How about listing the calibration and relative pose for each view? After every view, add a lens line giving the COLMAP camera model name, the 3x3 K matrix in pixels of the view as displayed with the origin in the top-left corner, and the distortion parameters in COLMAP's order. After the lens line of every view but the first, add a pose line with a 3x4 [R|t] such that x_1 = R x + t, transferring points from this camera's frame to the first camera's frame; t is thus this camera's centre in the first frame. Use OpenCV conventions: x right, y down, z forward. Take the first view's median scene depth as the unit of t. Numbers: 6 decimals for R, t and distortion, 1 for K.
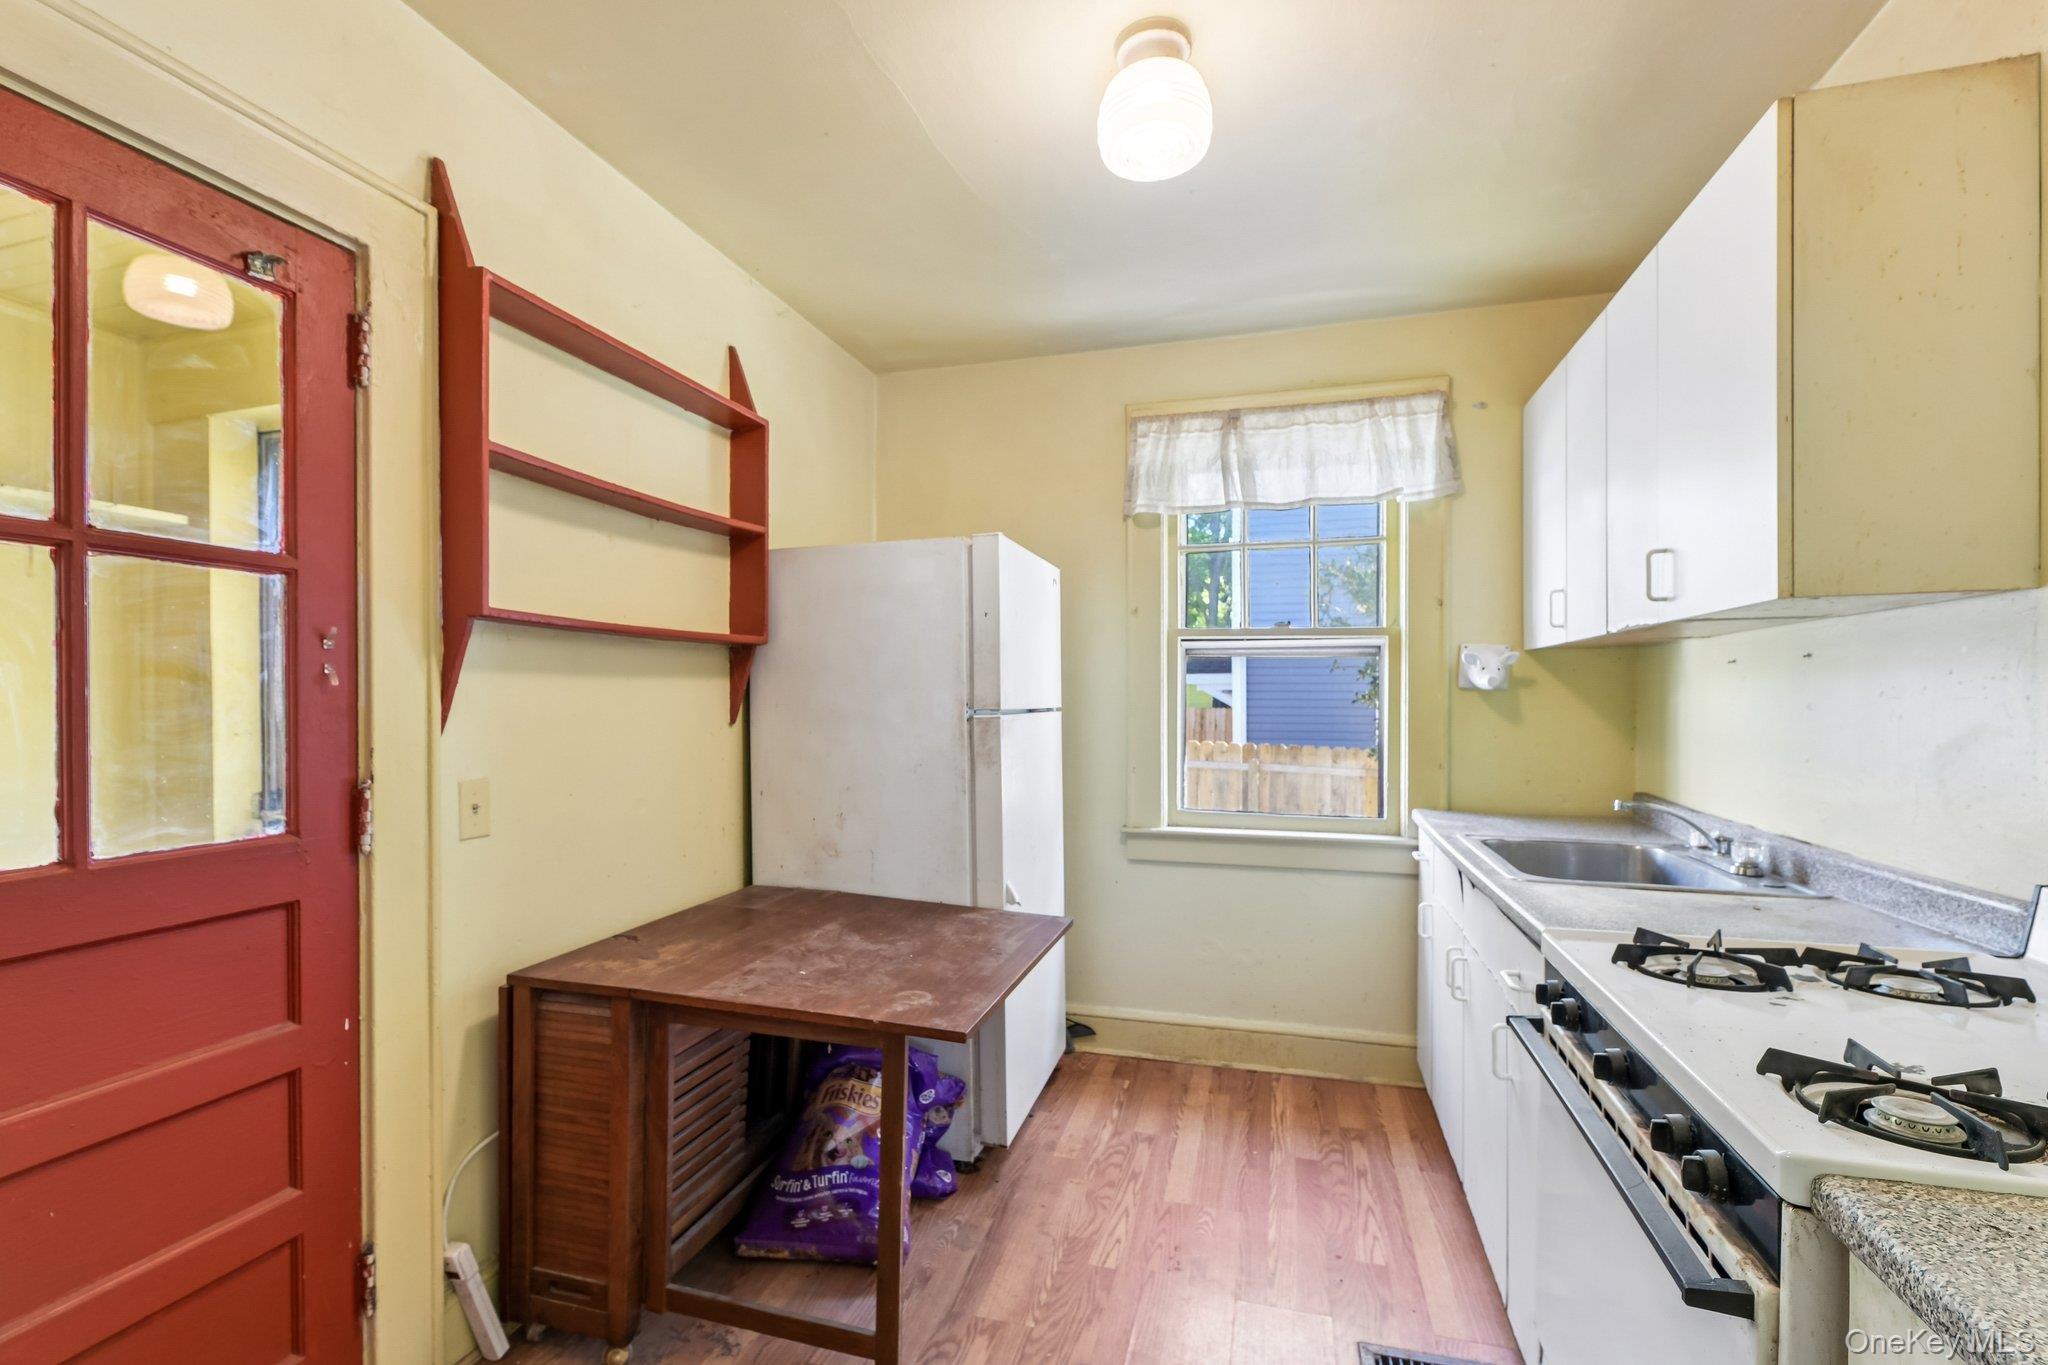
lens RADIAL K [[970.2, 0, 1028.2], [0, 970.2, 699.5], [0, 0, 1]] dist [0.001634, -0.002444]
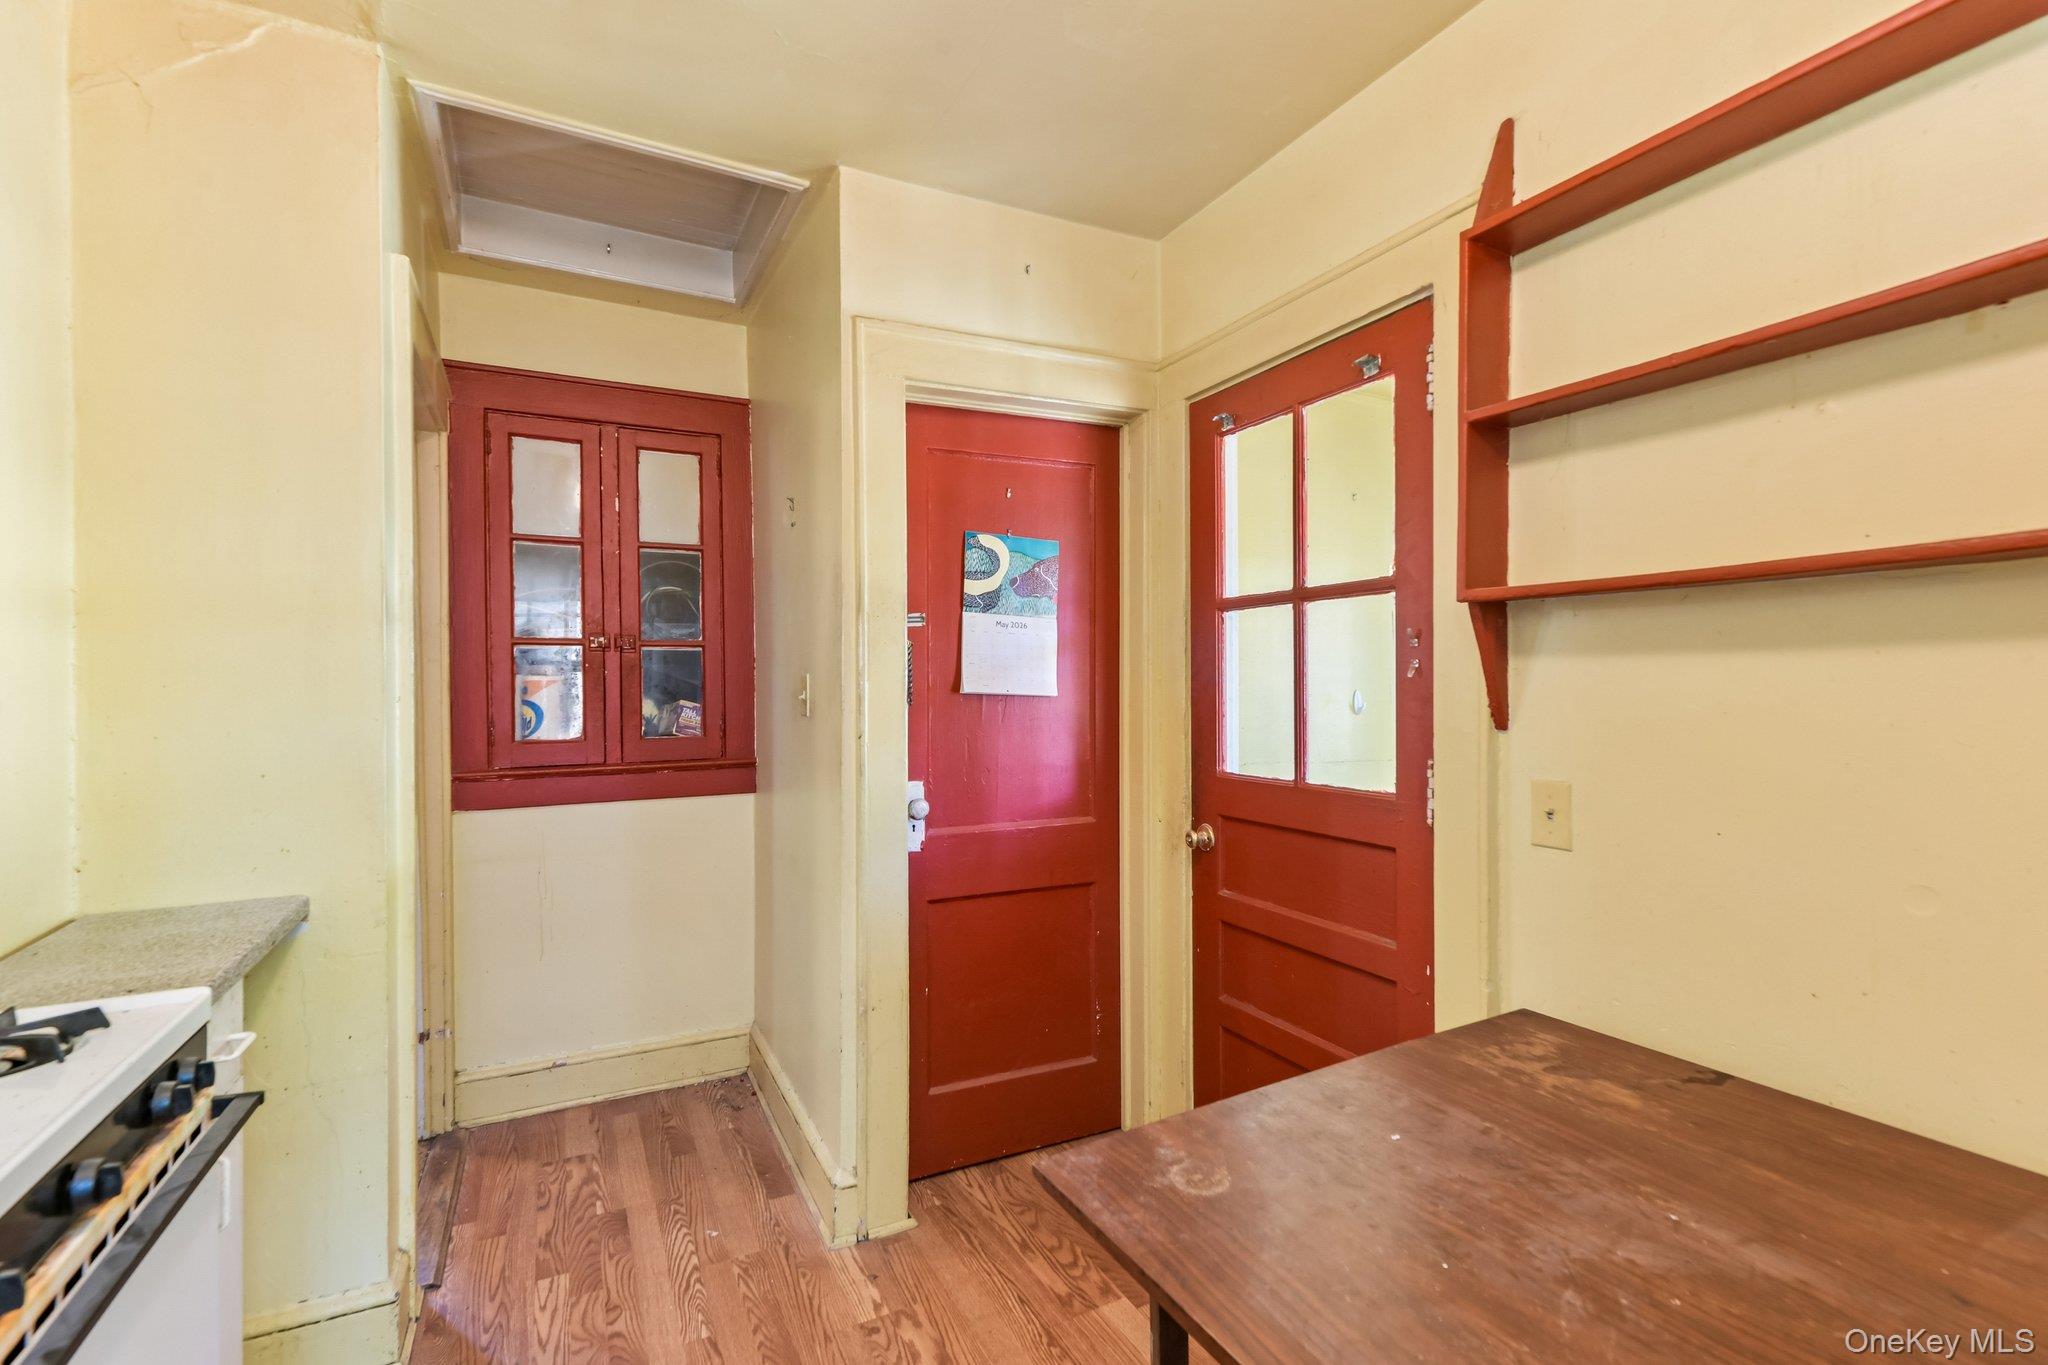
lens RADIAL K [[970.2, 0, 1029.2], [0, 970.2, 679.0], [0, 0, 1]] dist [0.001634, -0.002444]
pose [[-0.757610, -0.001209, -0.652706, 0.349791], [0.003877, 0.999972, -0.006353, -0.004585], [0.652696, -0.007344, -0.757584, 1.340369]]
